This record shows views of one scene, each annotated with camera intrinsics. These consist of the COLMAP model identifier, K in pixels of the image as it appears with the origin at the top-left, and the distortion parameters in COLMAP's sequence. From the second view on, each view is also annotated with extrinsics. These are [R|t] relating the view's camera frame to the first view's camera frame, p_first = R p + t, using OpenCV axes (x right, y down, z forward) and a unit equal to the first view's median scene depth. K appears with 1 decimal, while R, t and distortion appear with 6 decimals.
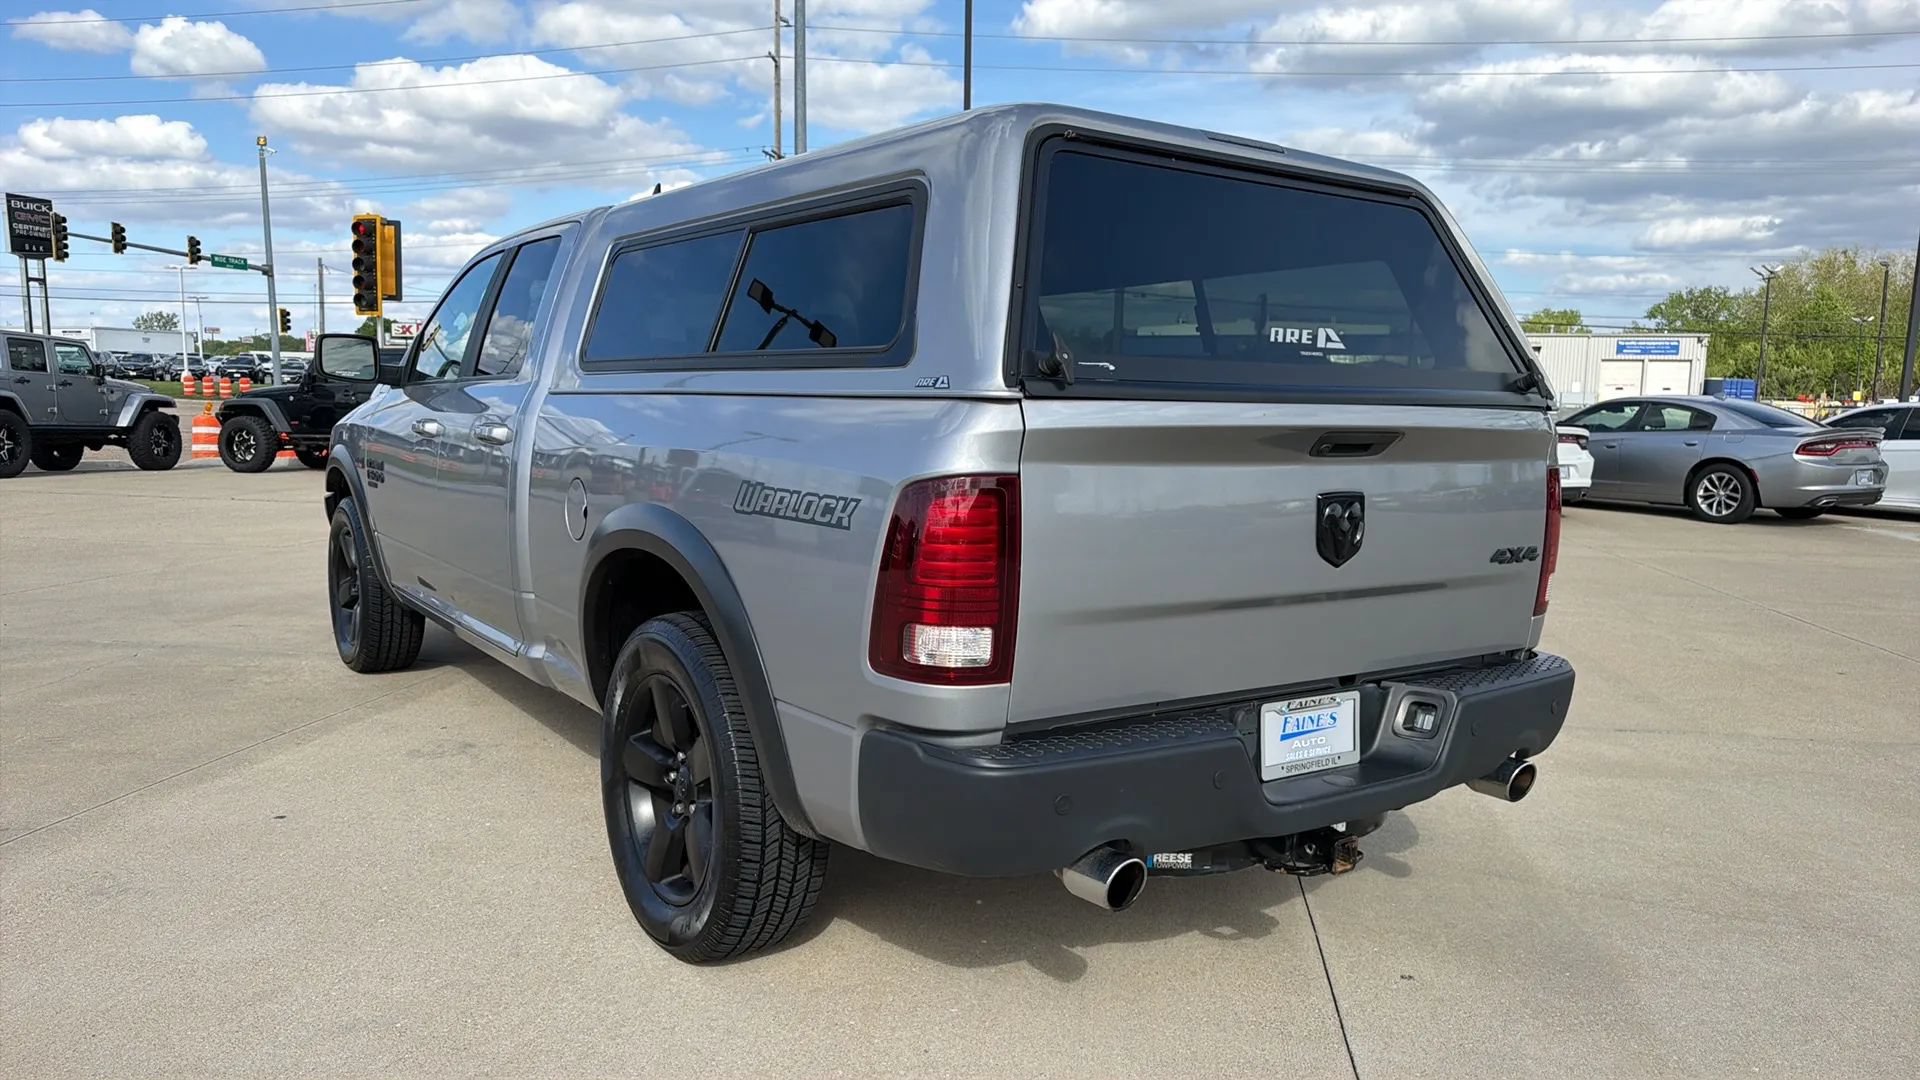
lens RADIAL K [[1299.7, 0, 932.1], [0, 1299.7, 550.9], [0, 0, 1]] dist [0.040739, -0.046079]
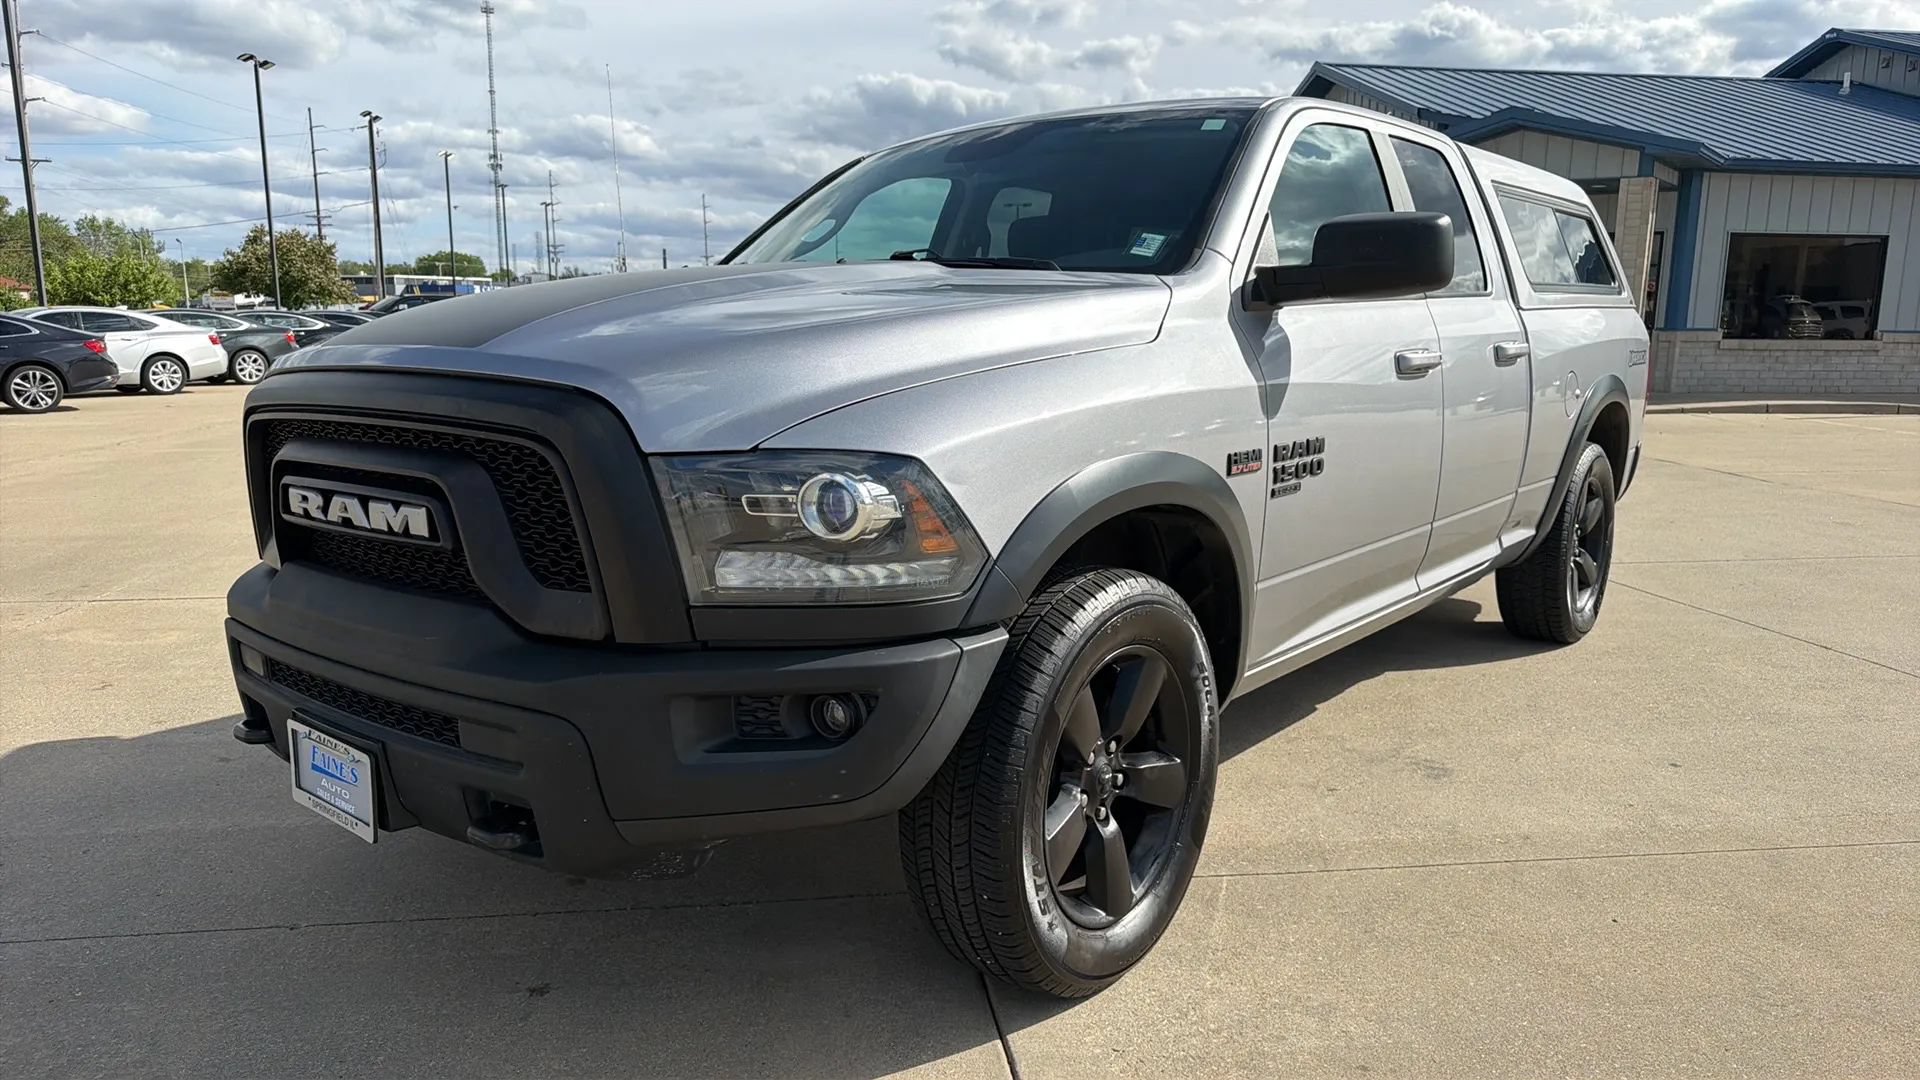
lens RADIAL K [[1299.7, 0, 959.0], [0, 1299.7, 567.6], [0, 0, 1]] dist [0.040739, -0.046079]
pose [[-0.287224, -0.197192, 0.937346, -0.872723], [0.112331, 0.964893, 0.237408, -0.157695], [-0.951254, 0.173483, -0.254989, 1.234586]]
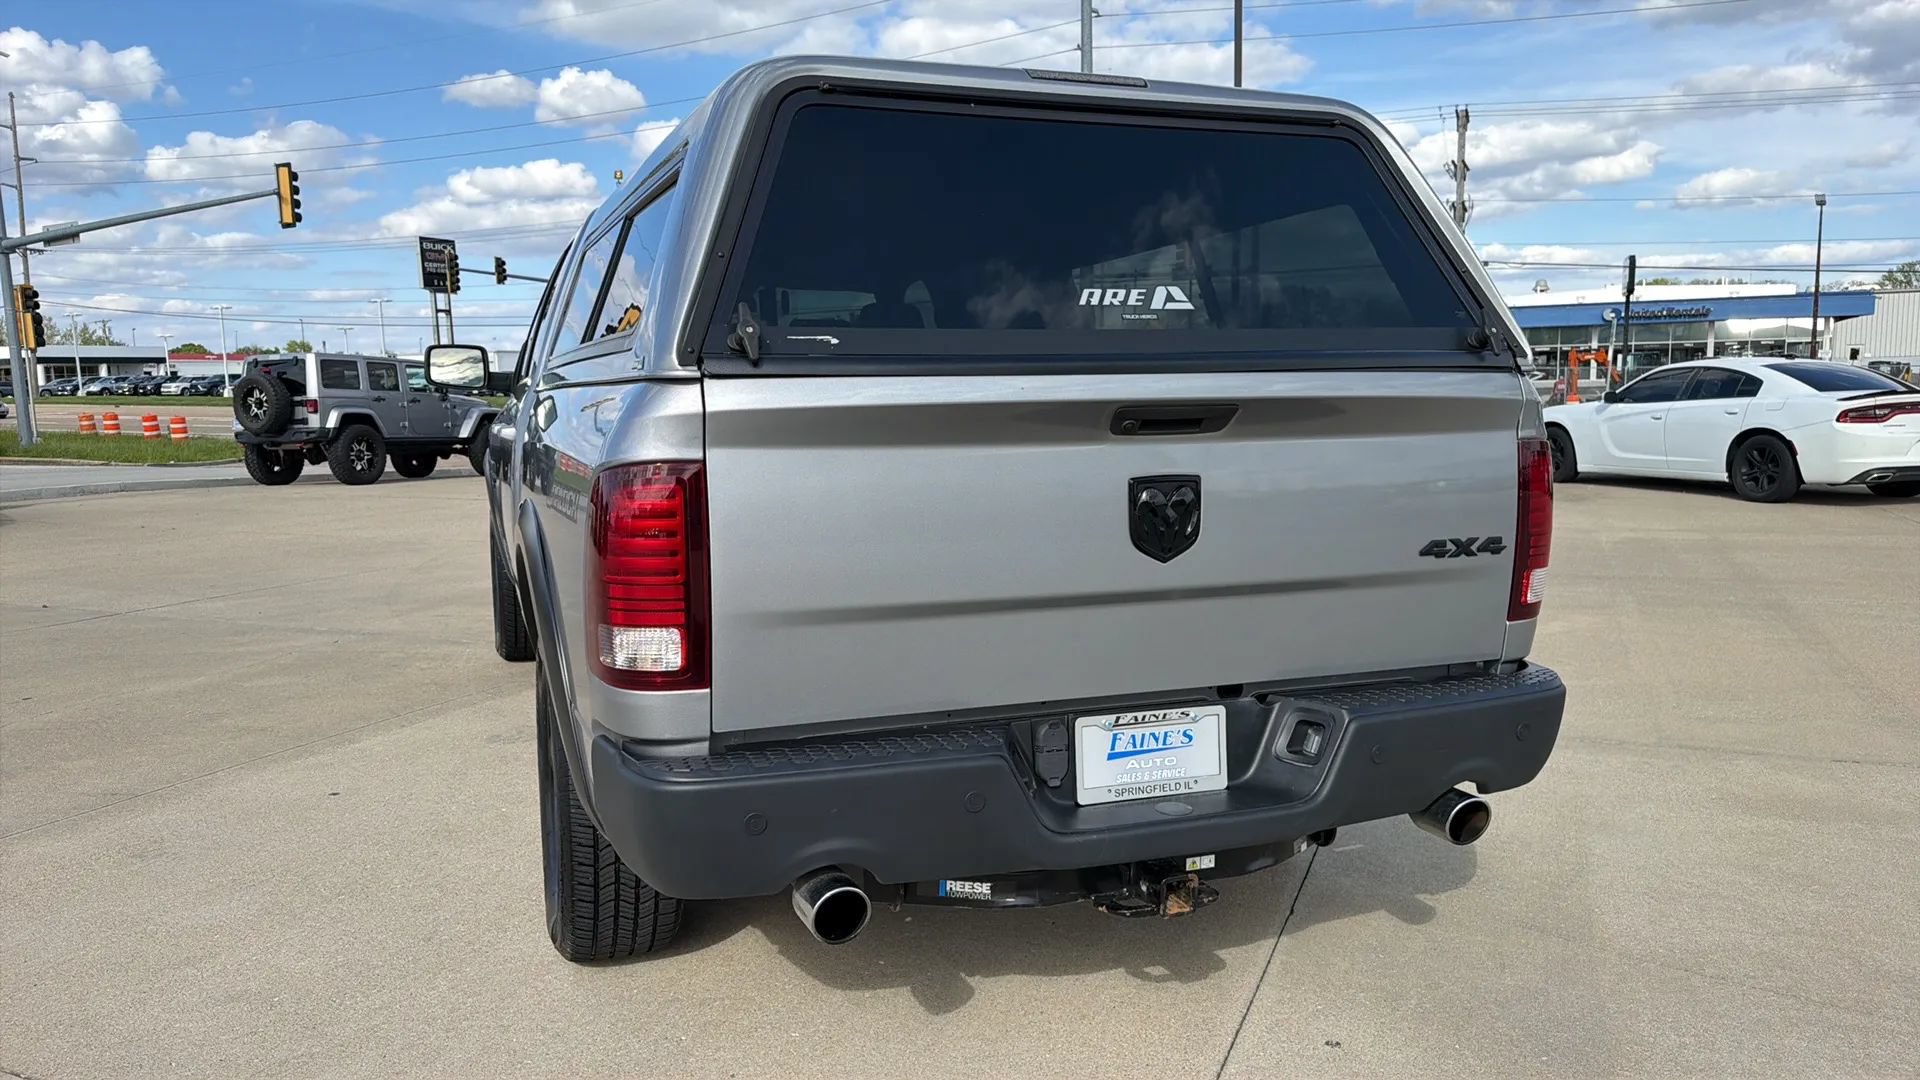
lens RADIAL K [[1299.7, 0, 925.8], [0, 1299.7, 548.7], [0, 0, 1]] dist [0.040739, -0.046079]
pose [[0.966158, -0.003291, -0.257931, 0.181799], [0.003956, 0.999990, 0.002060, 0.000601], [0.257922, -0.003011, 0.966161, 0.060679]]
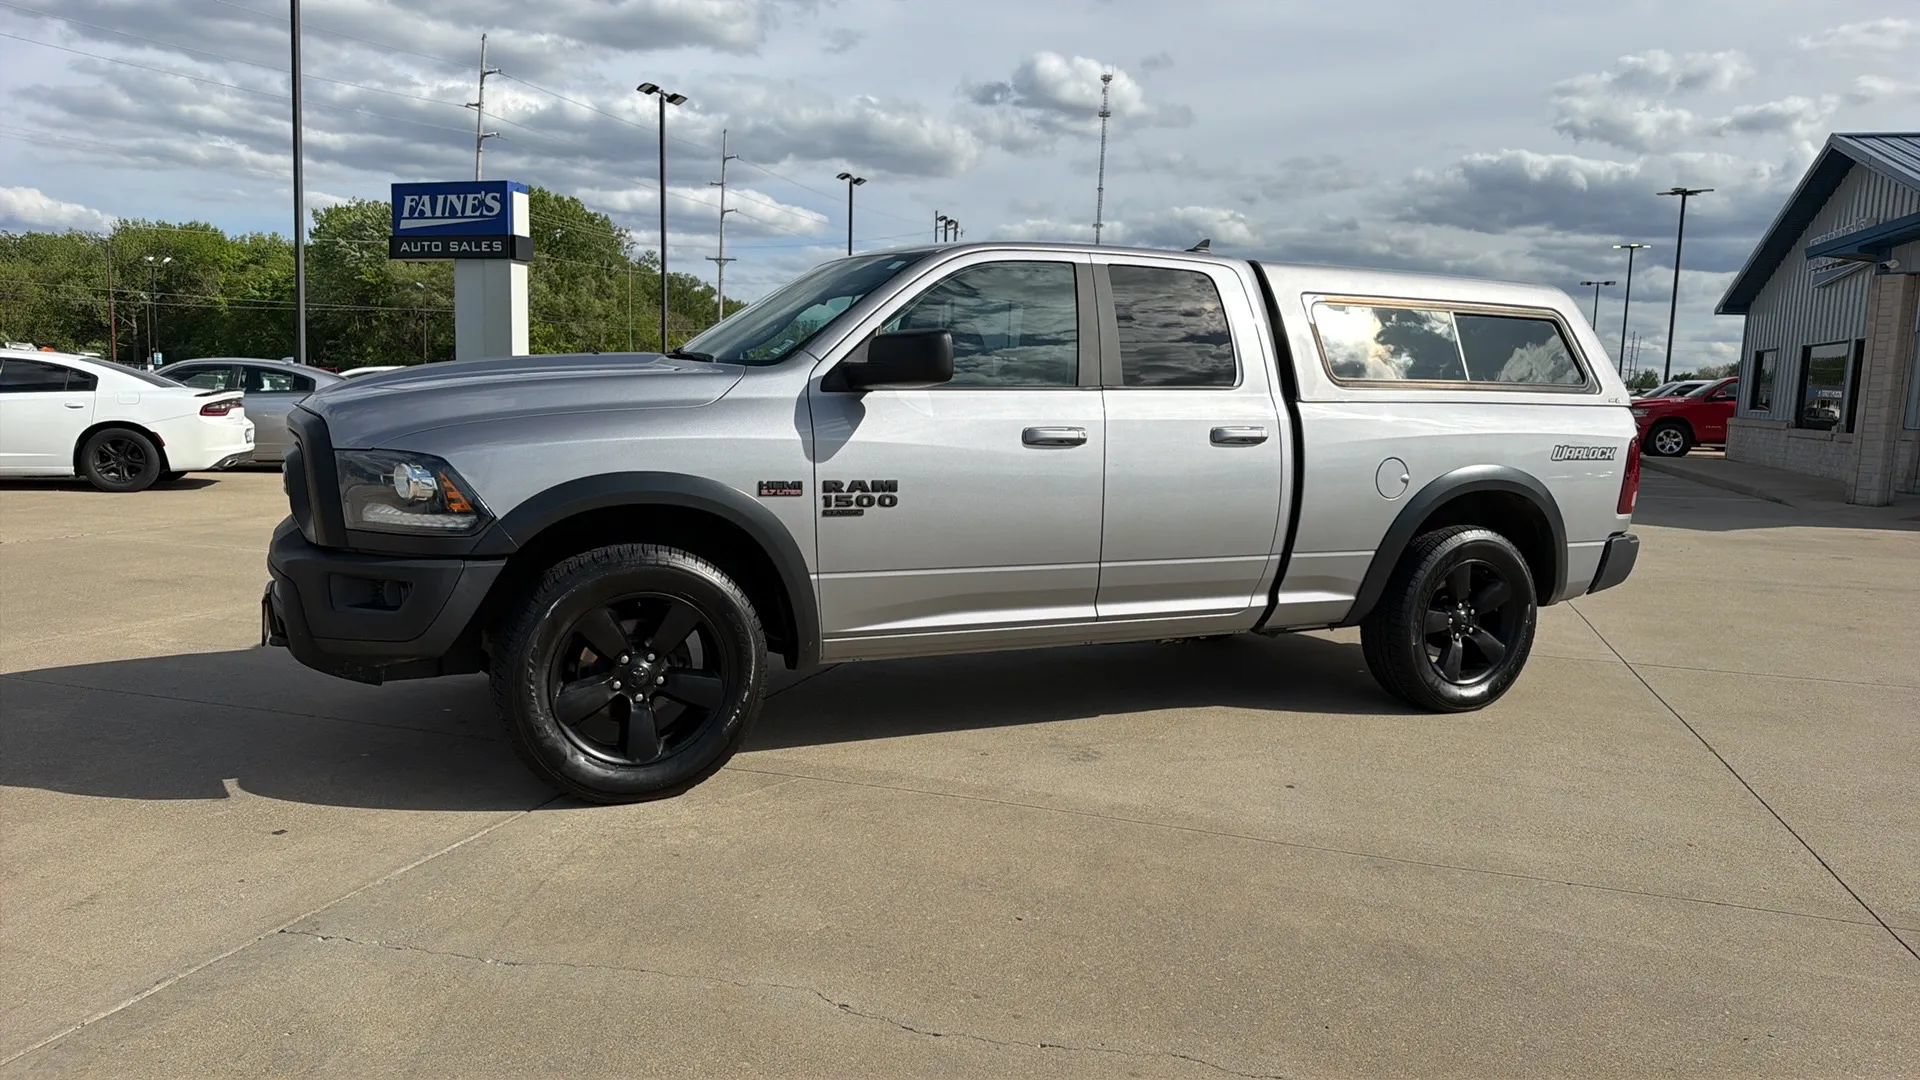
lens RADIAL K [[1299.7, 0, 971.1], [0, 1299.7, 563.2], [0, 0, 1]] dist [0.040739, -0.046079]
pose [[0.142423, -0.143752, 0.979312, -1.156346], [0.094712, 0.986837, 0.131082, -0.113089], [-0.985264, 0.074083, 0.154163, 0.781933]]
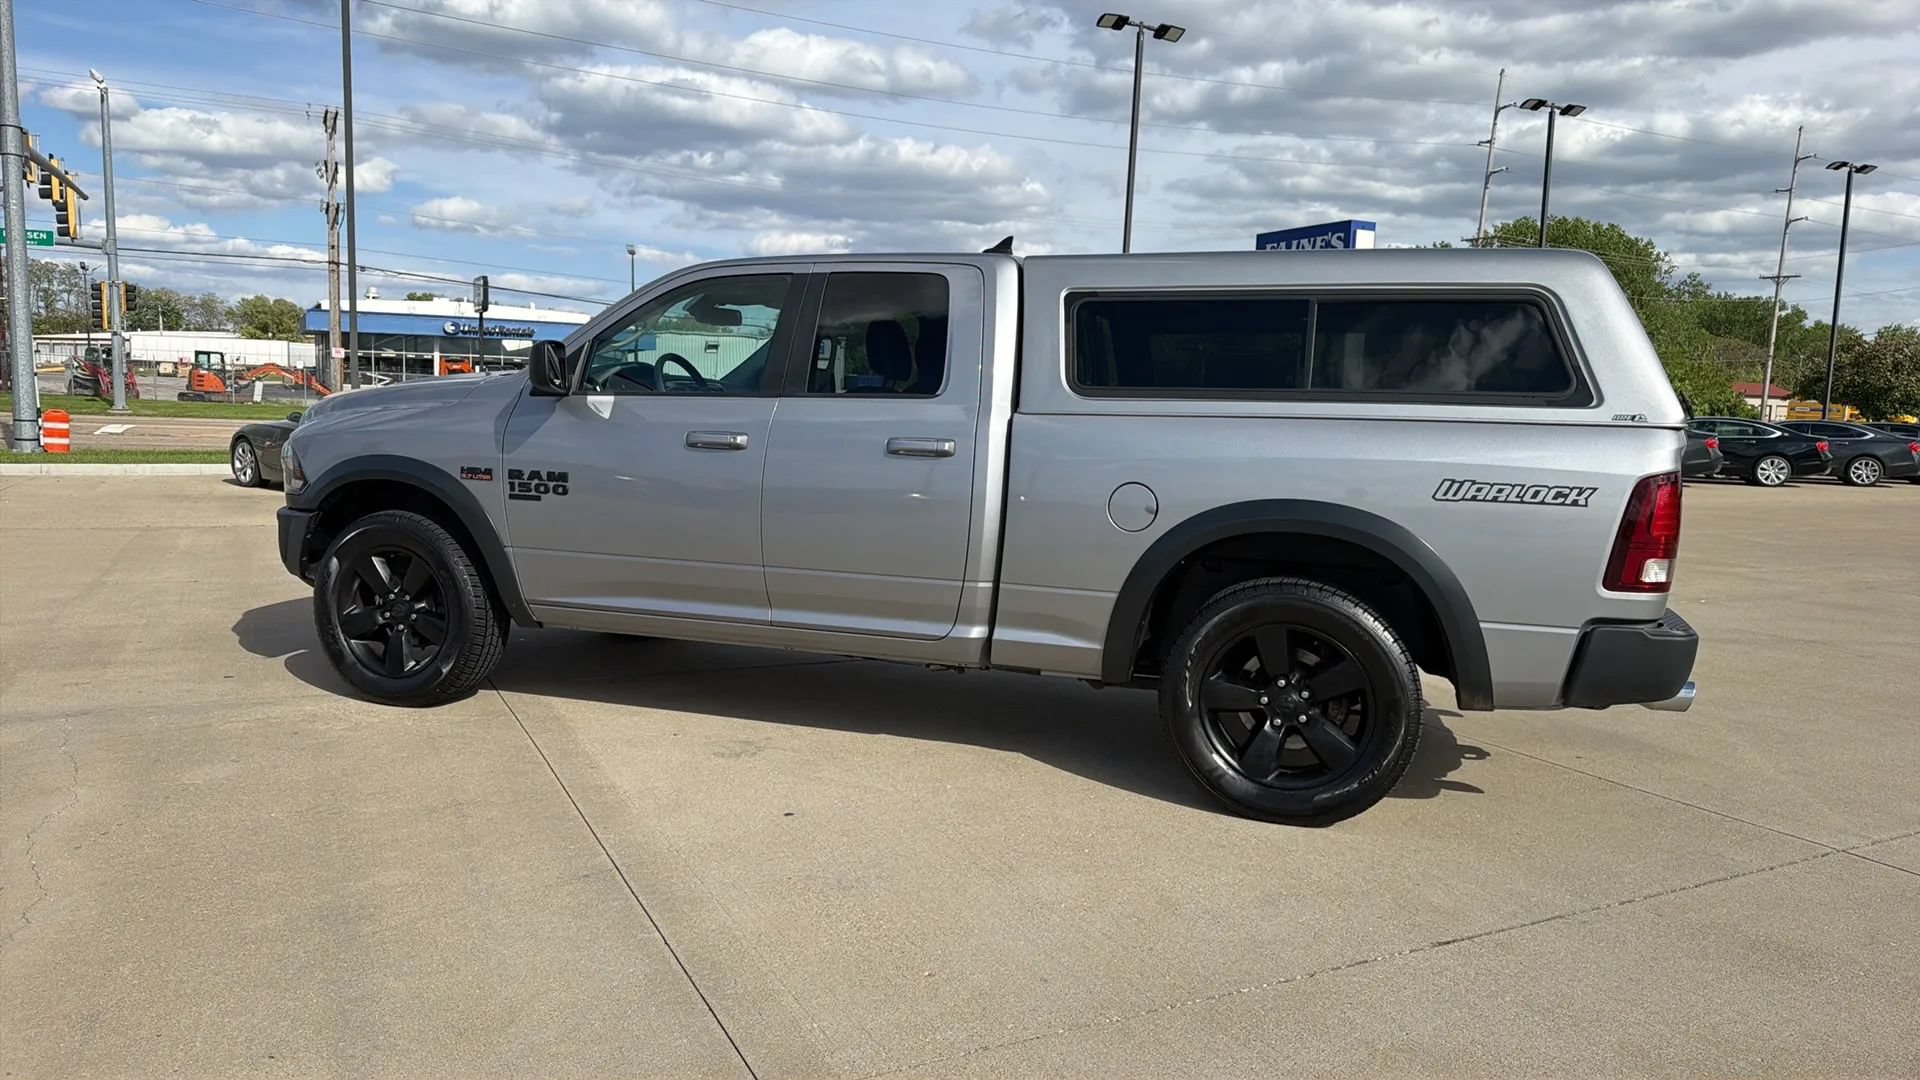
lens RADIAL K [[1299.7, 0, 942.1], [0, 1299.7, 556.8], [0, 0, 1]] dist [0.040739, -0.046079]
pose [[0.801247, -0.064682, 0.594827, -0.726499], [0.054620, 0.997896, 0.034938, -0.023536], [-0.595836, 0.004495, 0.803094, 0.065241]]
